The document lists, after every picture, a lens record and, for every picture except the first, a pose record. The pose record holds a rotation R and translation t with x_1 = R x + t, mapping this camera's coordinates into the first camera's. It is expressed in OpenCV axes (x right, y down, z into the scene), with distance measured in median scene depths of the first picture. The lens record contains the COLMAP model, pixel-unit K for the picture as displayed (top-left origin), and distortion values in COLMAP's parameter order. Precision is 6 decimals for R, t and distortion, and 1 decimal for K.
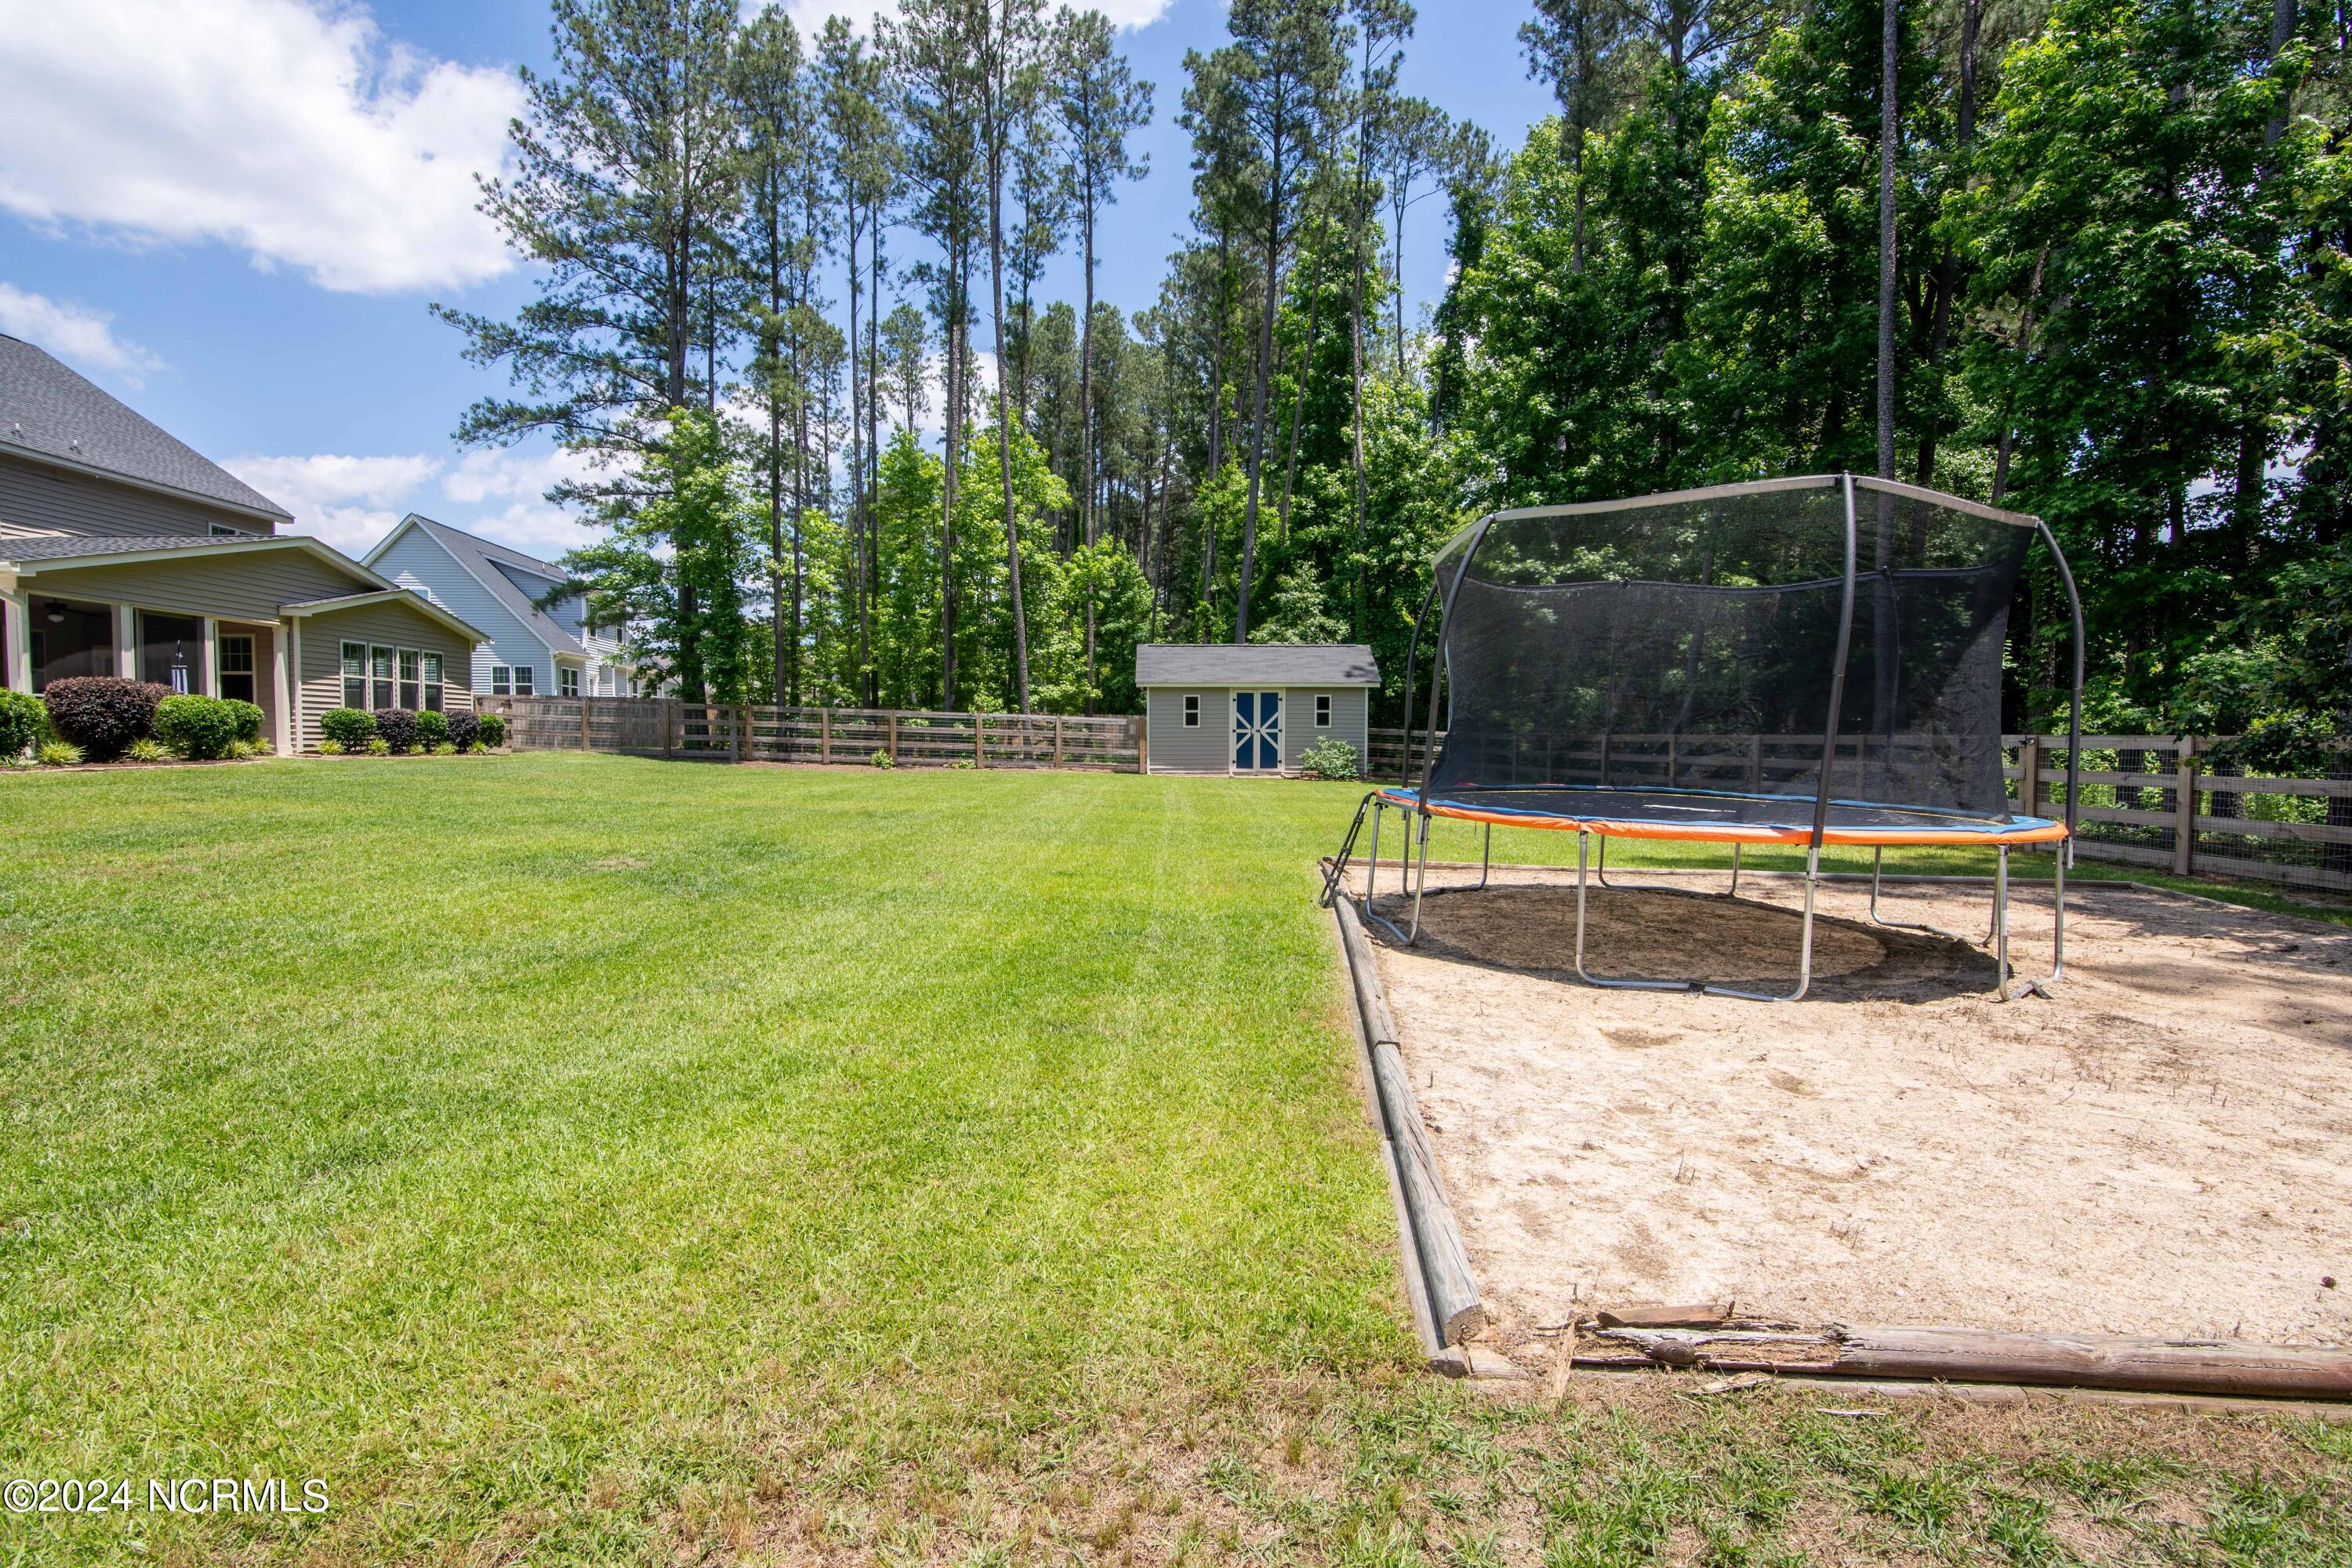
lens RADIAL K [[1093.3, 0, 1176.0], [0, 1093.3, 784.0], [0, 0, 1]] dist [-0.021529, 0.000693]
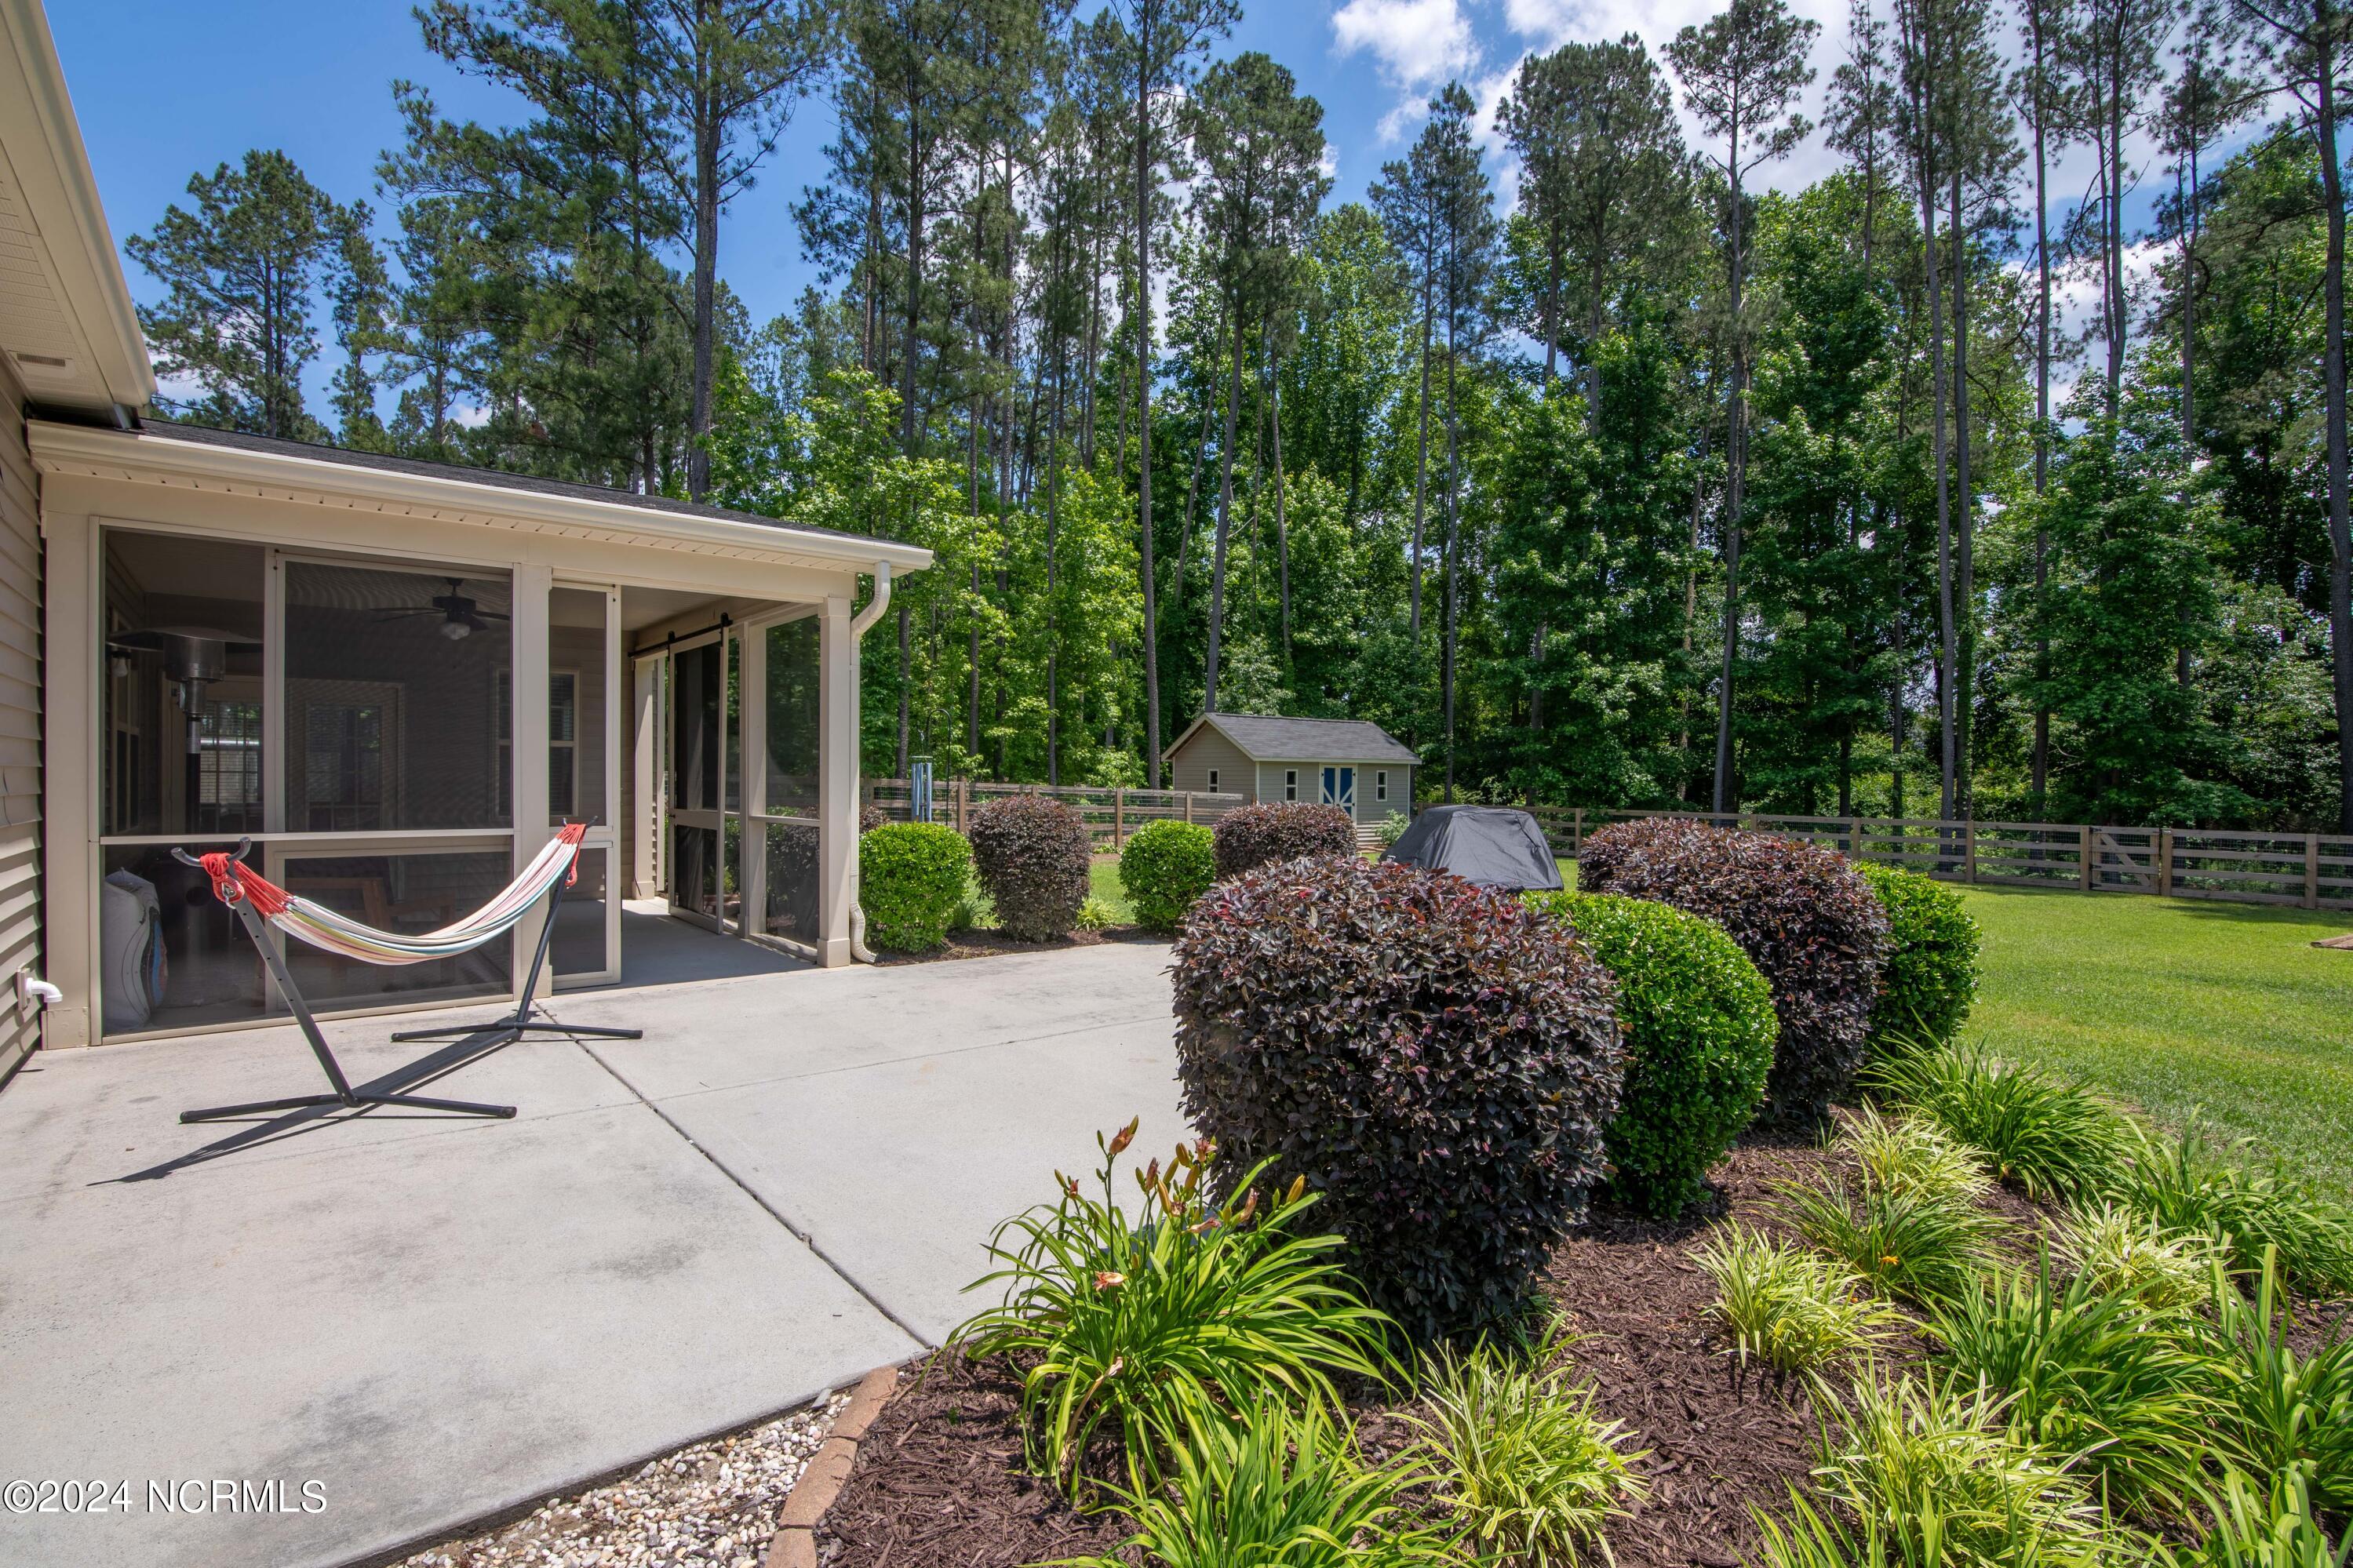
lens RADIAL K [[1093.6, 0, 1176.5], [0, 1093.6, 784.0], [0, 0, 1]] dist [-0.021529, 0.000693]
pose [[0.763220, -0.000807, 0.646138, -0.699087], [0.017598, 0.999654, -0.019539, -0.051056], [-0.645899, 0.026283, 0.762971, 0.319834]]
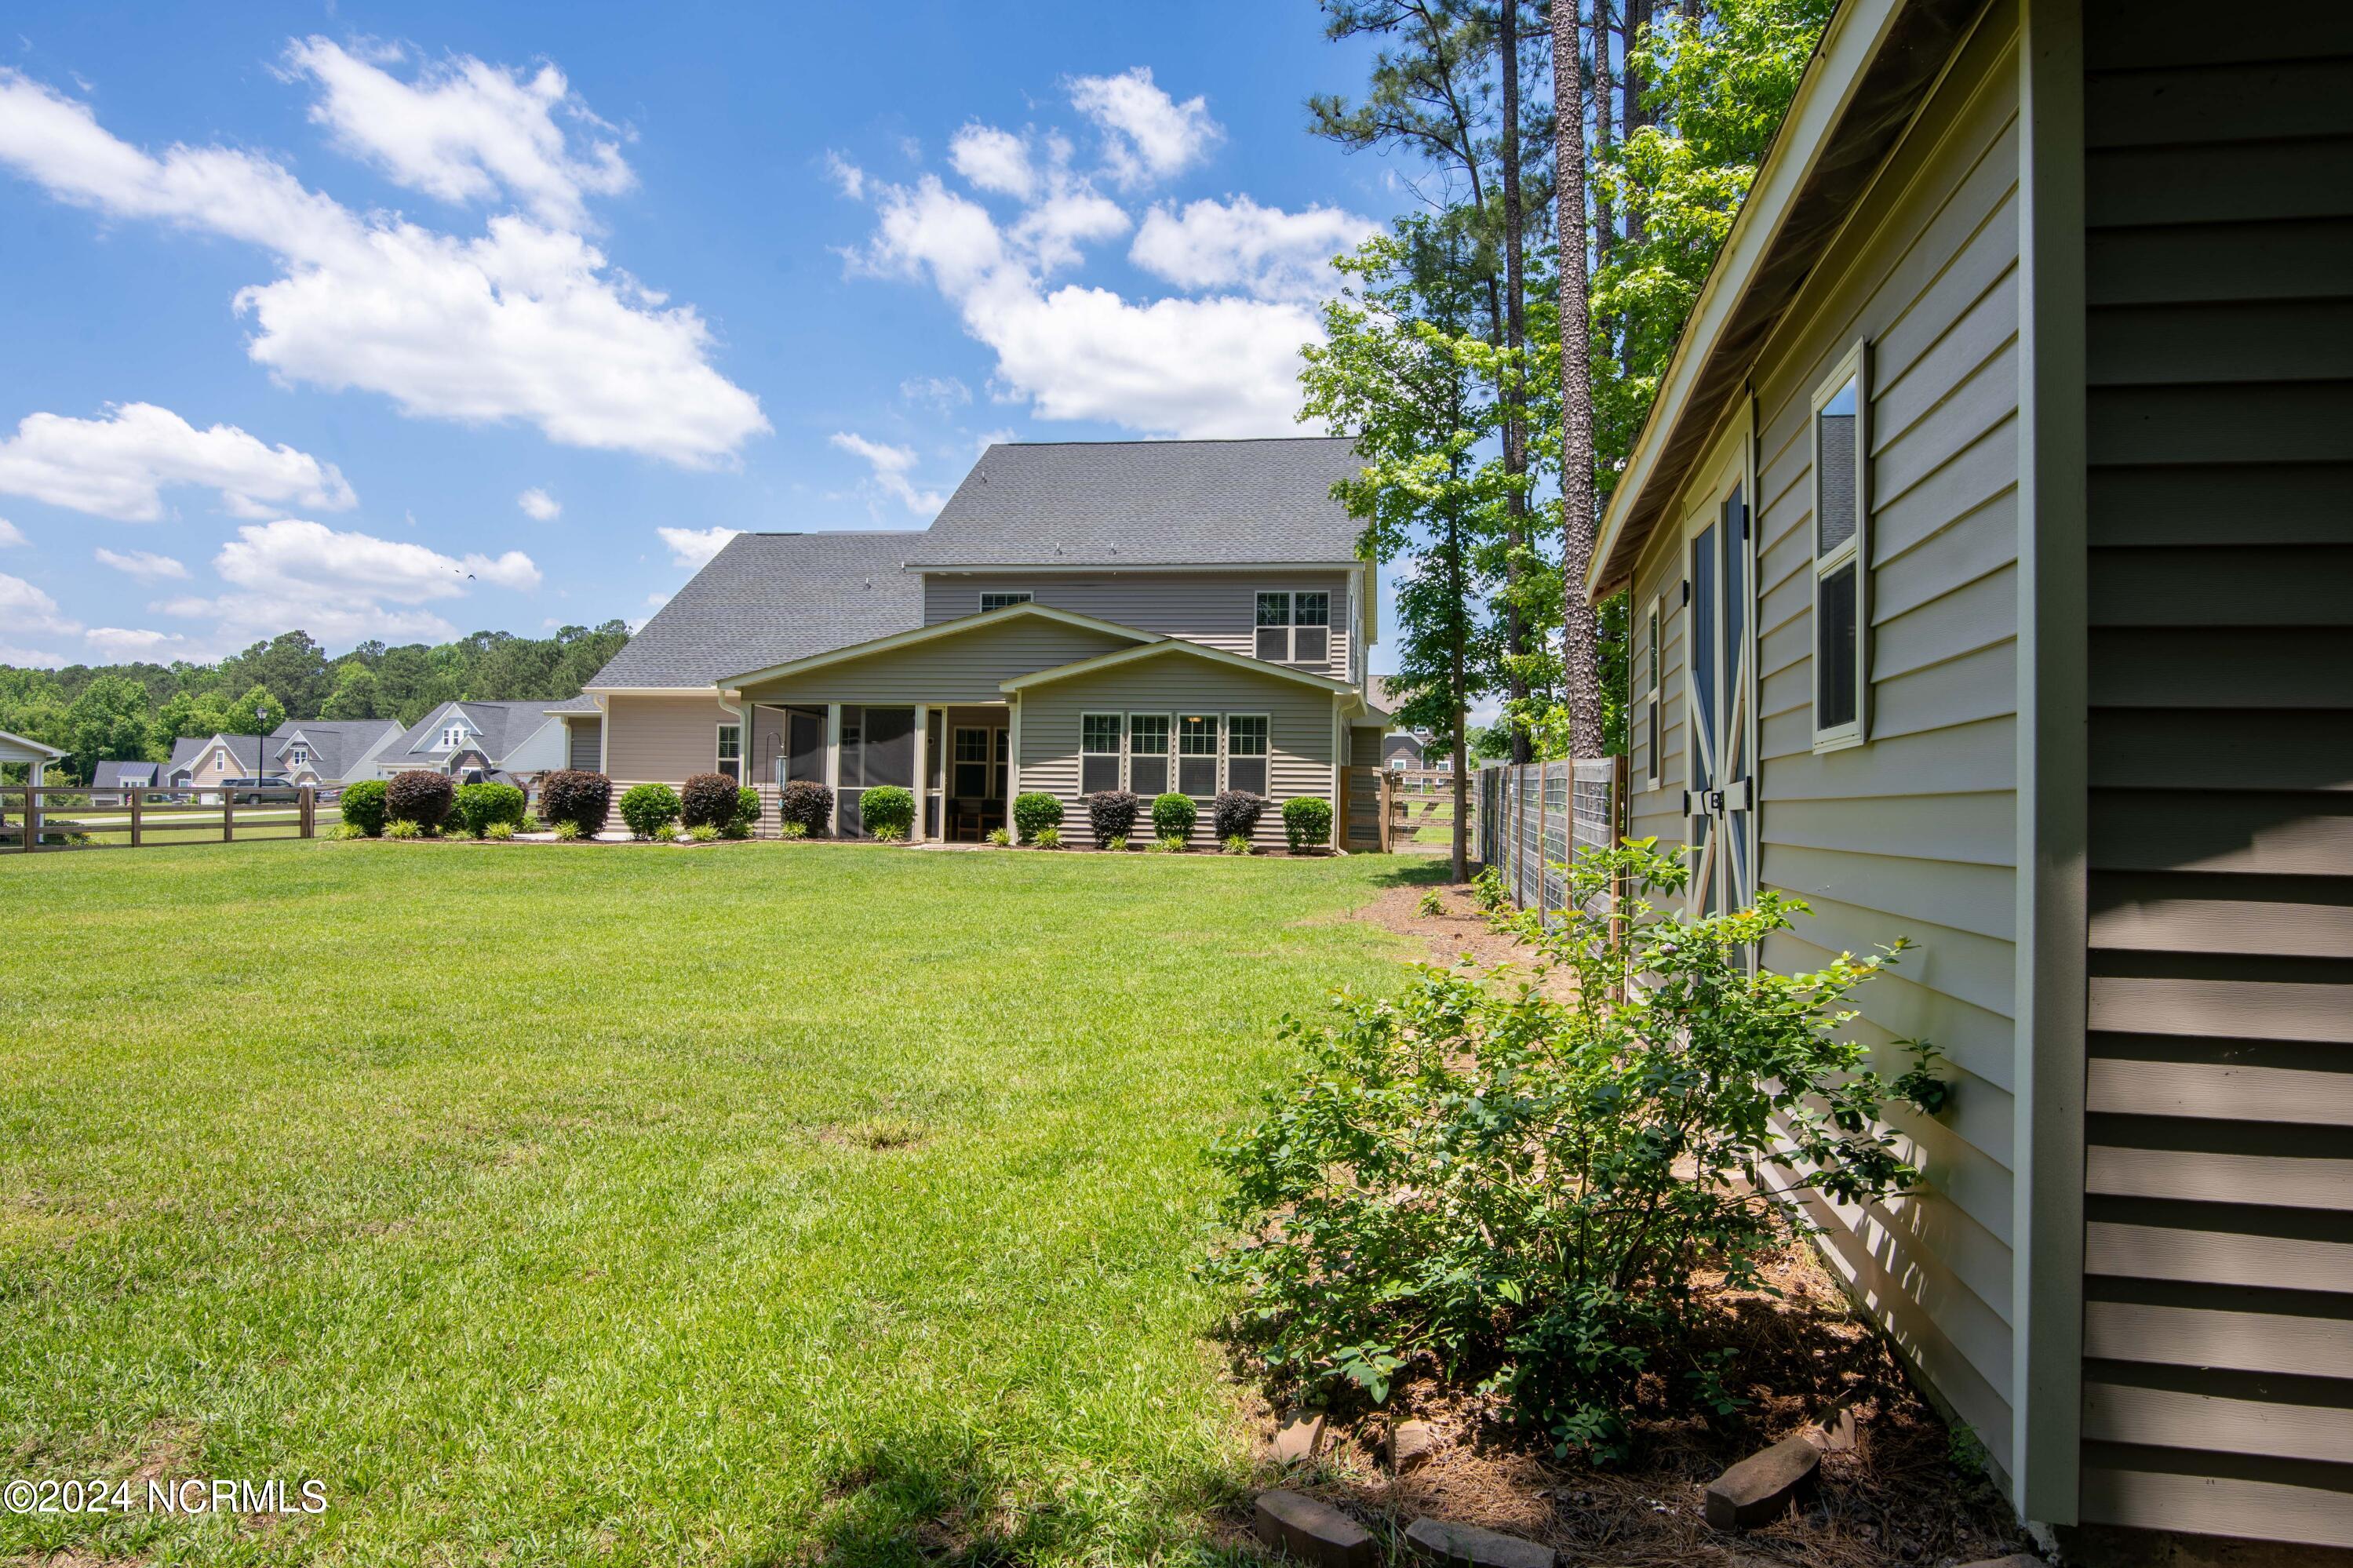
lens RADIAL K [[1458.9, 0, 1206.4], [0, 1458.9, 773.5], [0, 0, 1]] dist [-0.005465, -0.000702]
pose [[-0.148979, -0.039134, -0.988066, 0.254356], [-0.056590, 0.997916, -0.030992, -0.043237], [0.987220, 0.051298, -0.150883, 0.971956]]
